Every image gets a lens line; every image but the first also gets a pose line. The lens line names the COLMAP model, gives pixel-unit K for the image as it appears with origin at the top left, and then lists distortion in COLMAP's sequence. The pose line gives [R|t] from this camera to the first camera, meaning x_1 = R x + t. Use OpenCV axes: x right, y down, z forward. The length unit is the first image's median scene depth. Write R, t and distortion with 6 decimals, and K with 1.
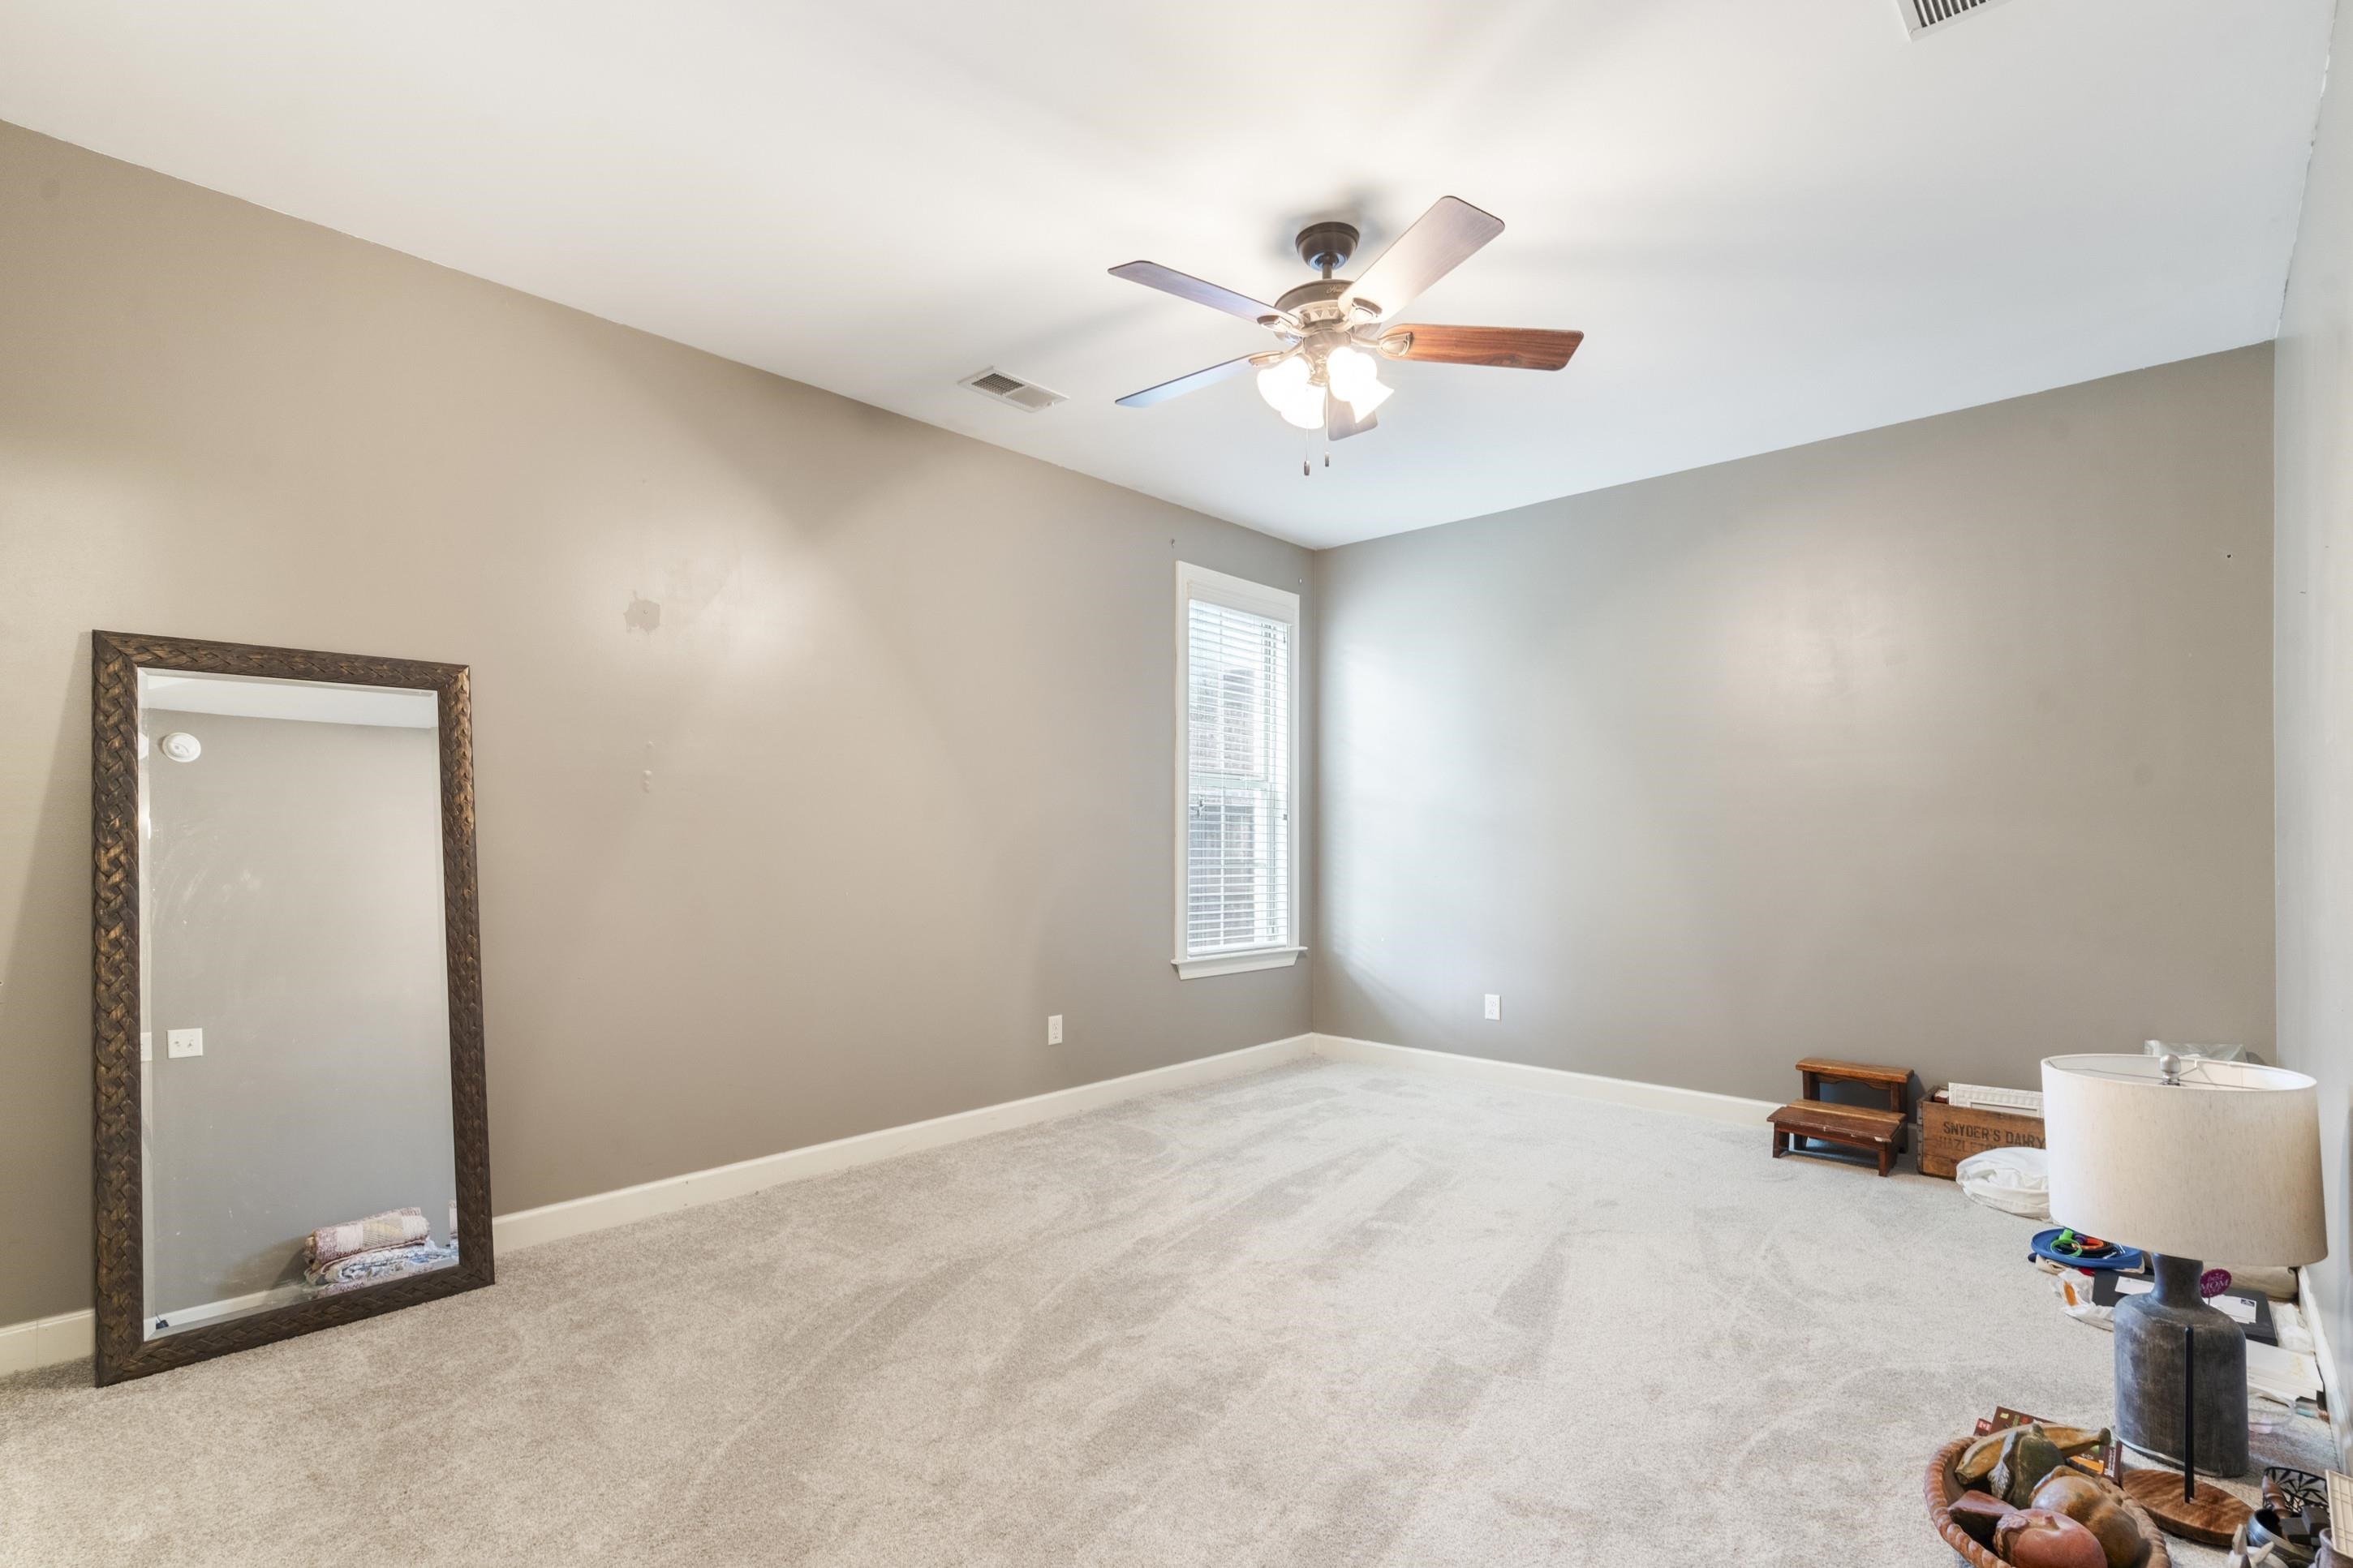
lens RADIAL K [[1070.9, 0, 1177.6], [0, 1070.9, 796.3], [0, 0, 1]] dist [-0.000608, 0.001360]
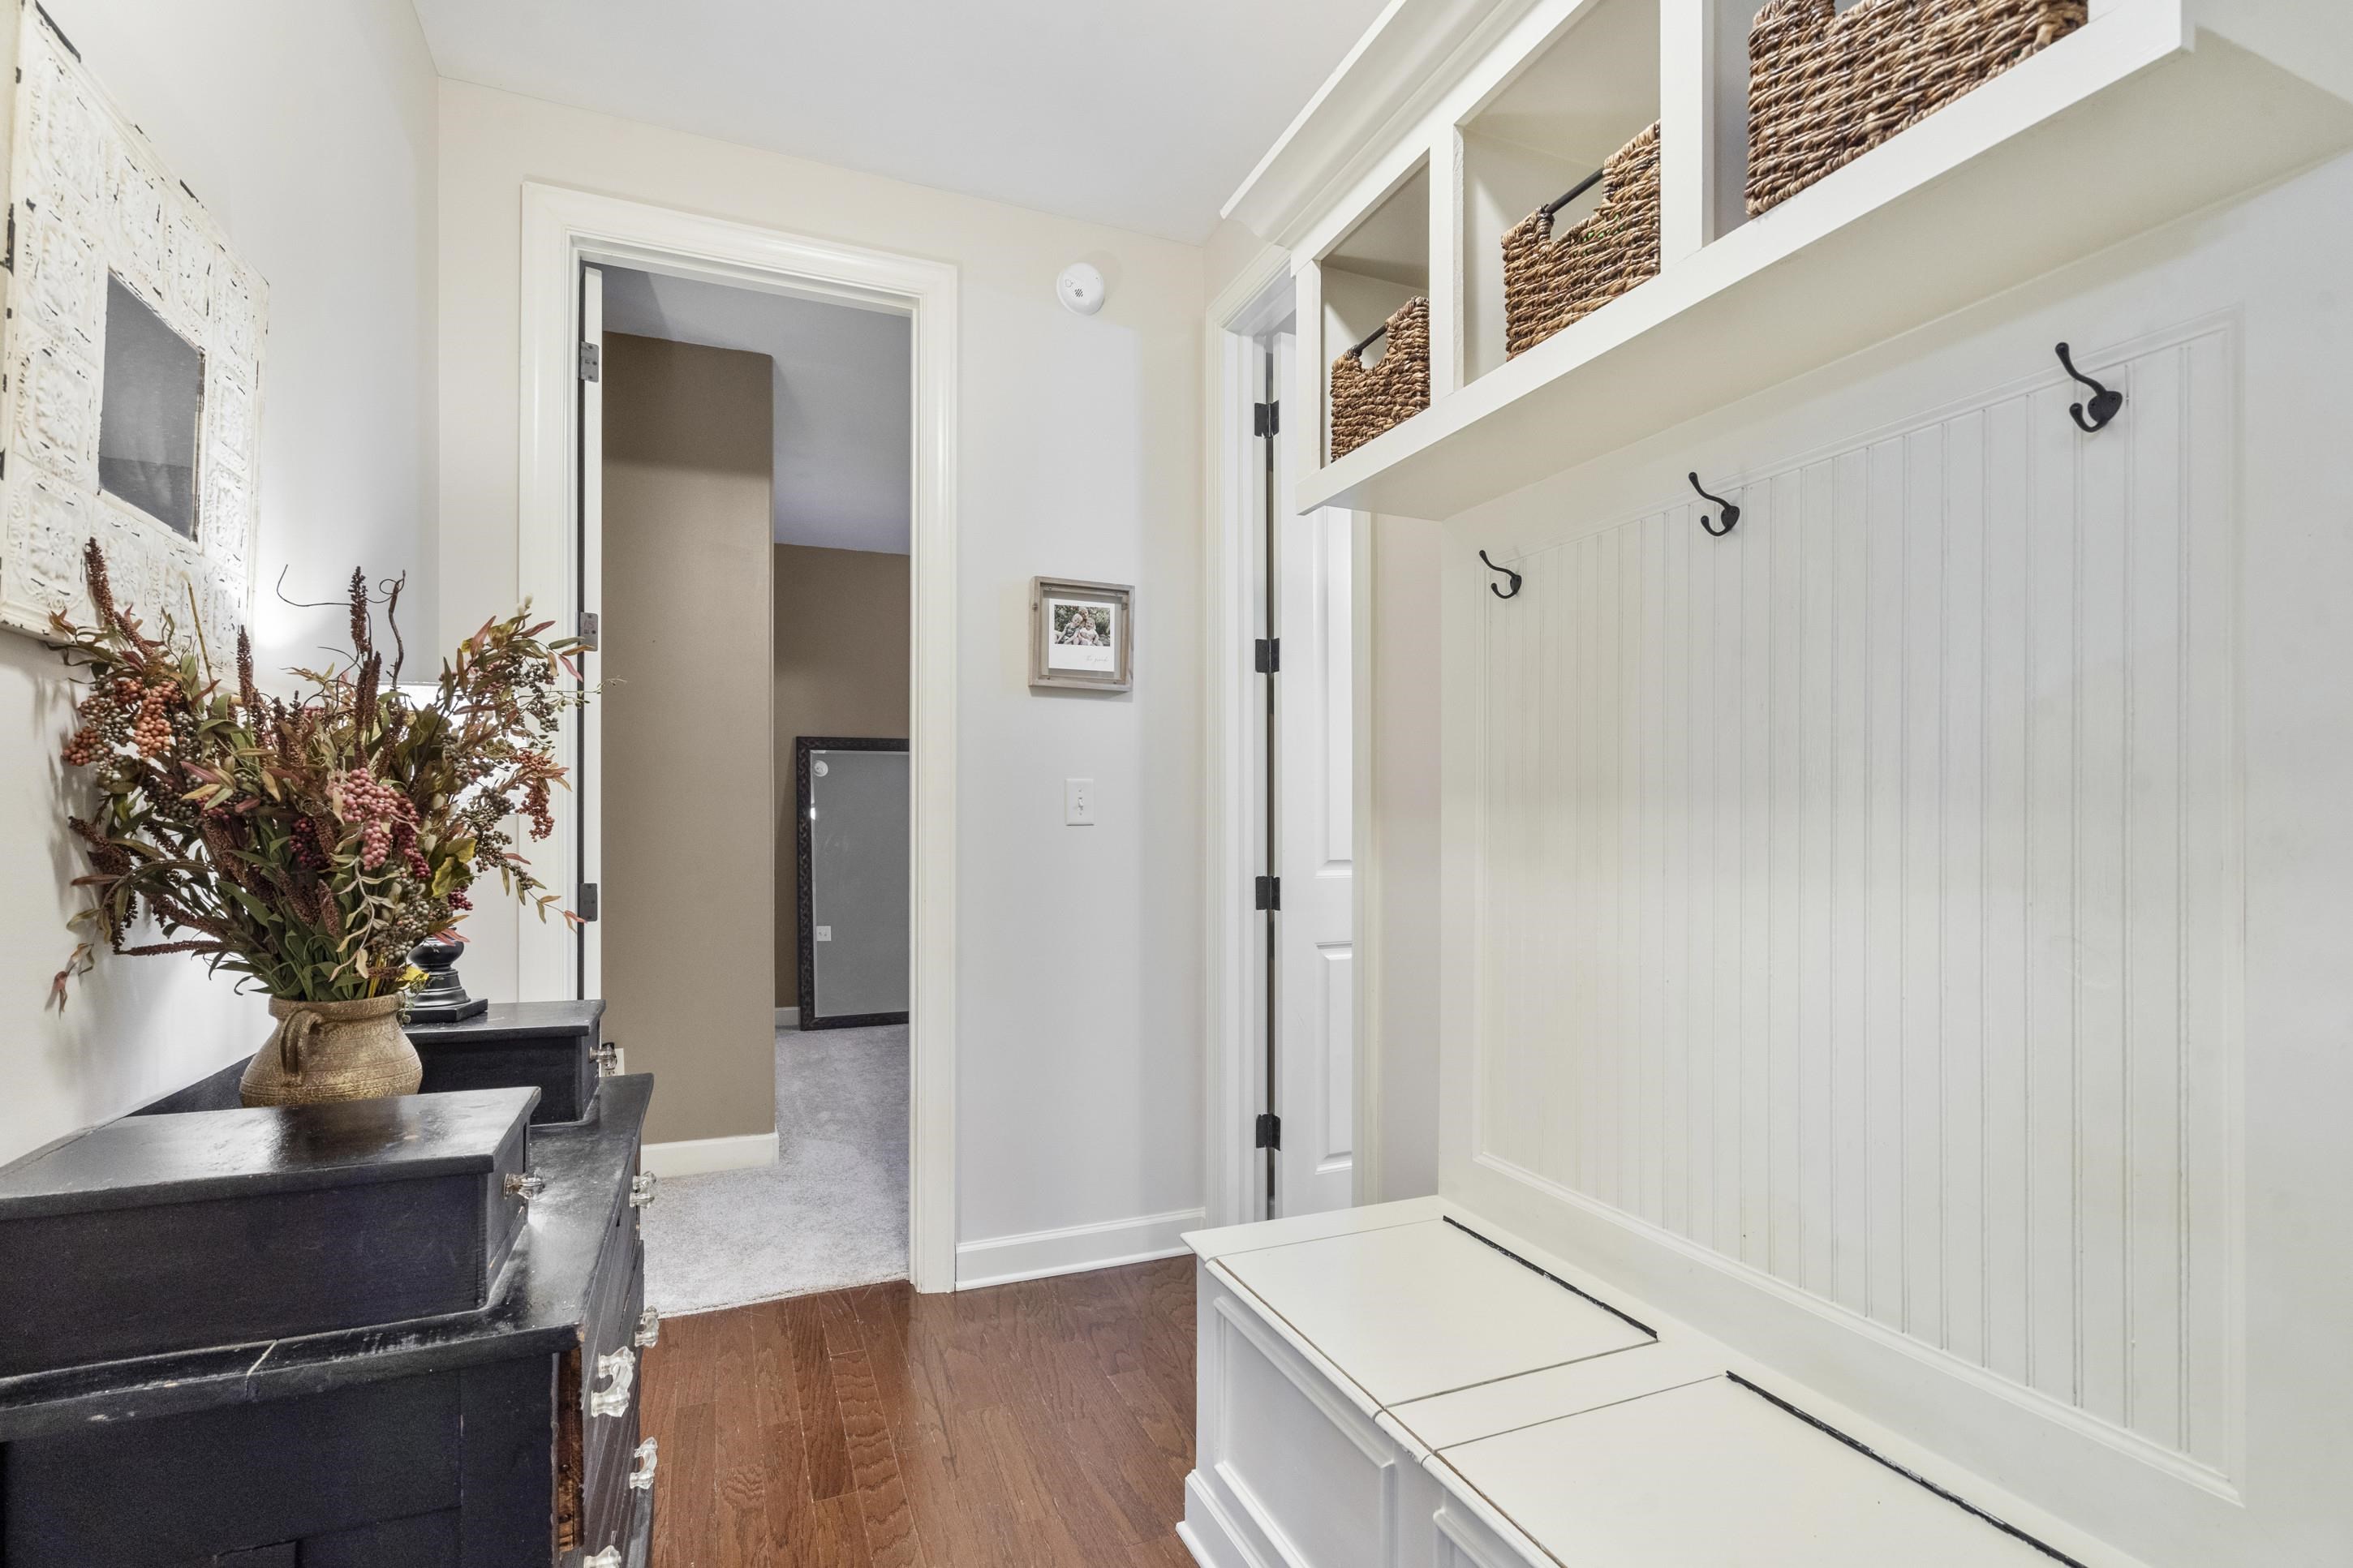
lens RADIAL K [[1070.9, 0, 1171.6], [0, 1070.9, 796.7], [0, 0, 1]] dist [-0.000608, 0.001360]
pose [[0.916055, -0.003158, -0.401040, 0.813734], [0.001557, 0.999989, -0.004319, -0.003701], [0.401049, 0.003332, 0.916050, -0.967237]]
